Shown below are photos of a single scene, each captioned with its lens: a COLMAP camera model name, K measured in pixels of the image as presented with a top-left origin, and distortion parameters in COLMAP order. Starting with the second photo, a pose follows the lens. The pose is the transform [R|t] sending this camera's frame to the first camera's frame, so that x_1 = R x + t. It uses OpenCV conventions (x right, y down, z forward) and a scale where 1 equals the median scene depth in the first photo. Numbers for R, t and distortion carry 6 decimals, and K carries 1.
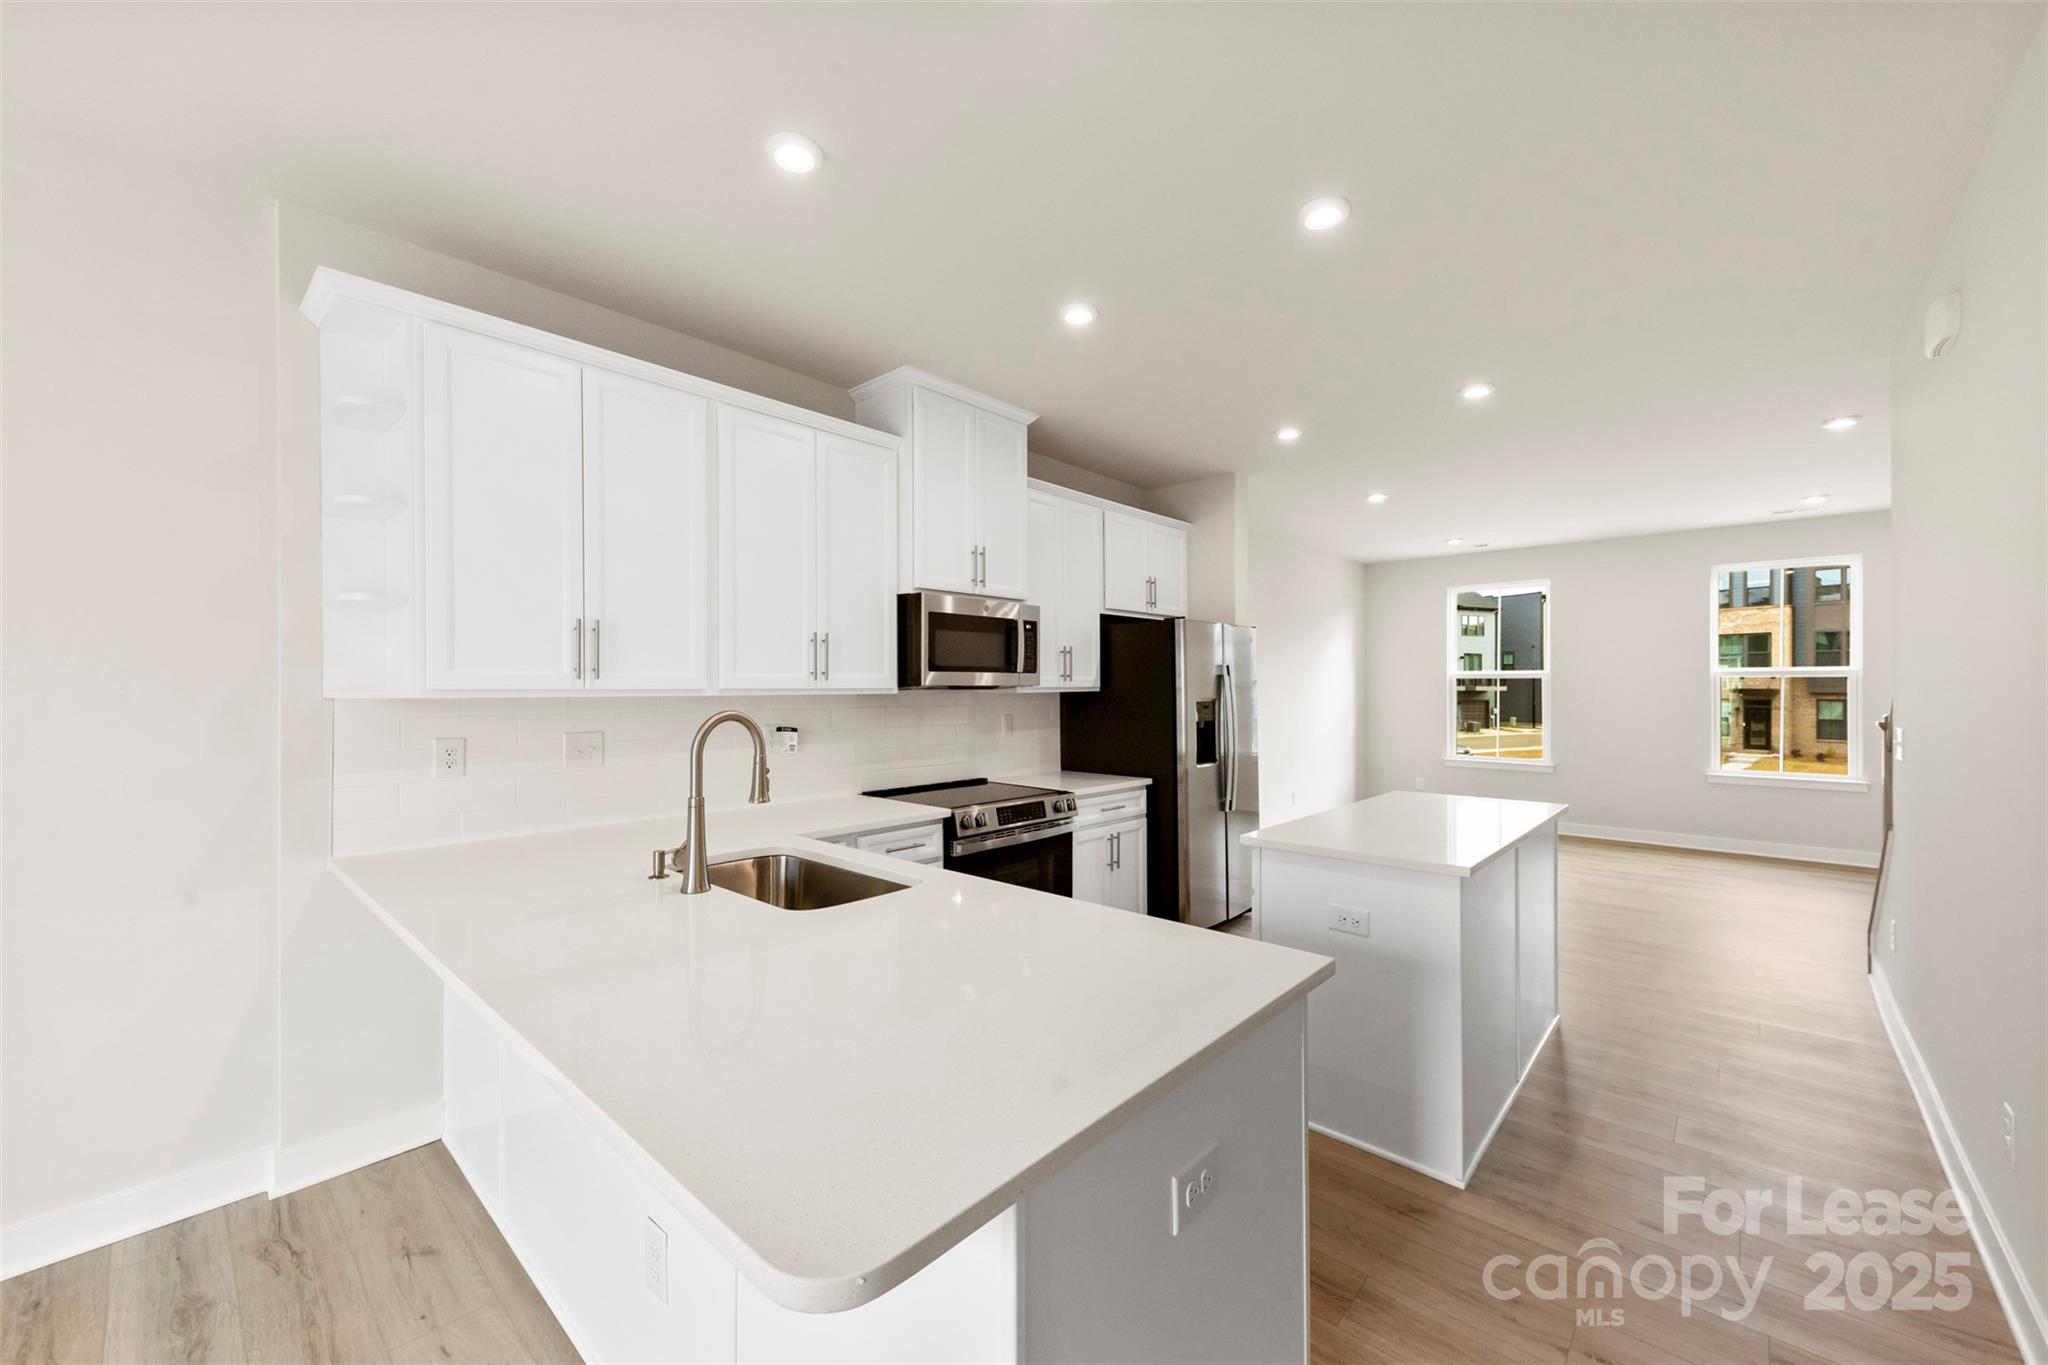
lens RADIAL K [[801.8, 0, 1030.2], [0, 801.8, 677.5], [0, 0, 1]] dist [0.012286, -0.002354]
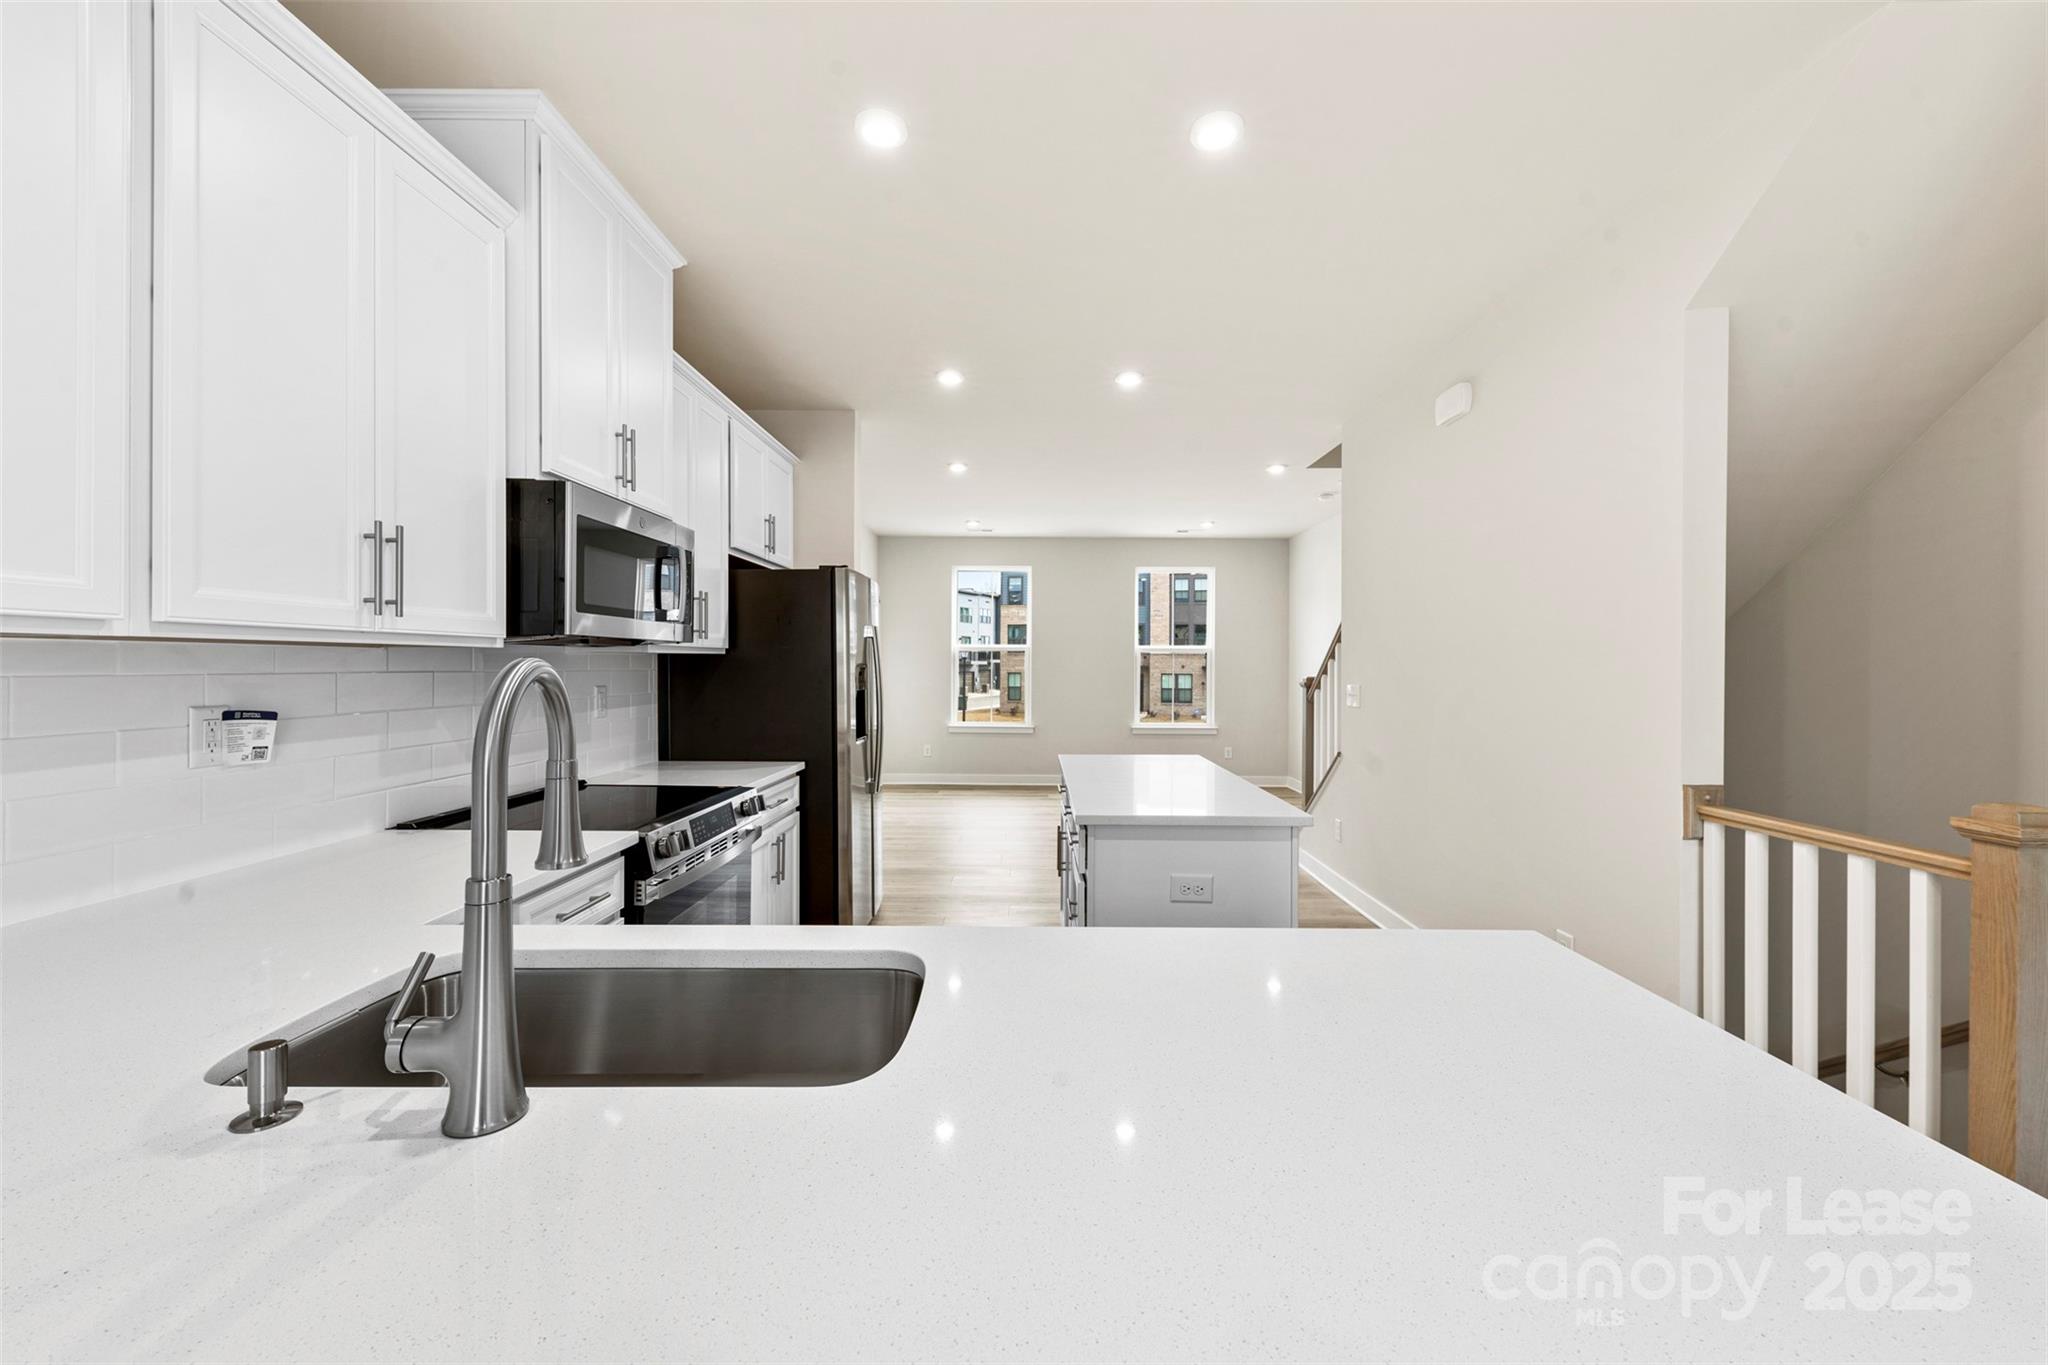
lens RADIAL K [[801.8, 0, 1034.2], [0, 801.8, 666.4], [0, 0, 1]] dist [0.012286, -0.002354]
pose [[0.734998, 0.006312, 0.678039, -0.279629], [-0.016855, 0.999818, 0.008964, 0.021879], [-0.677859, -0.018017, 0.734971, 0.303700]]
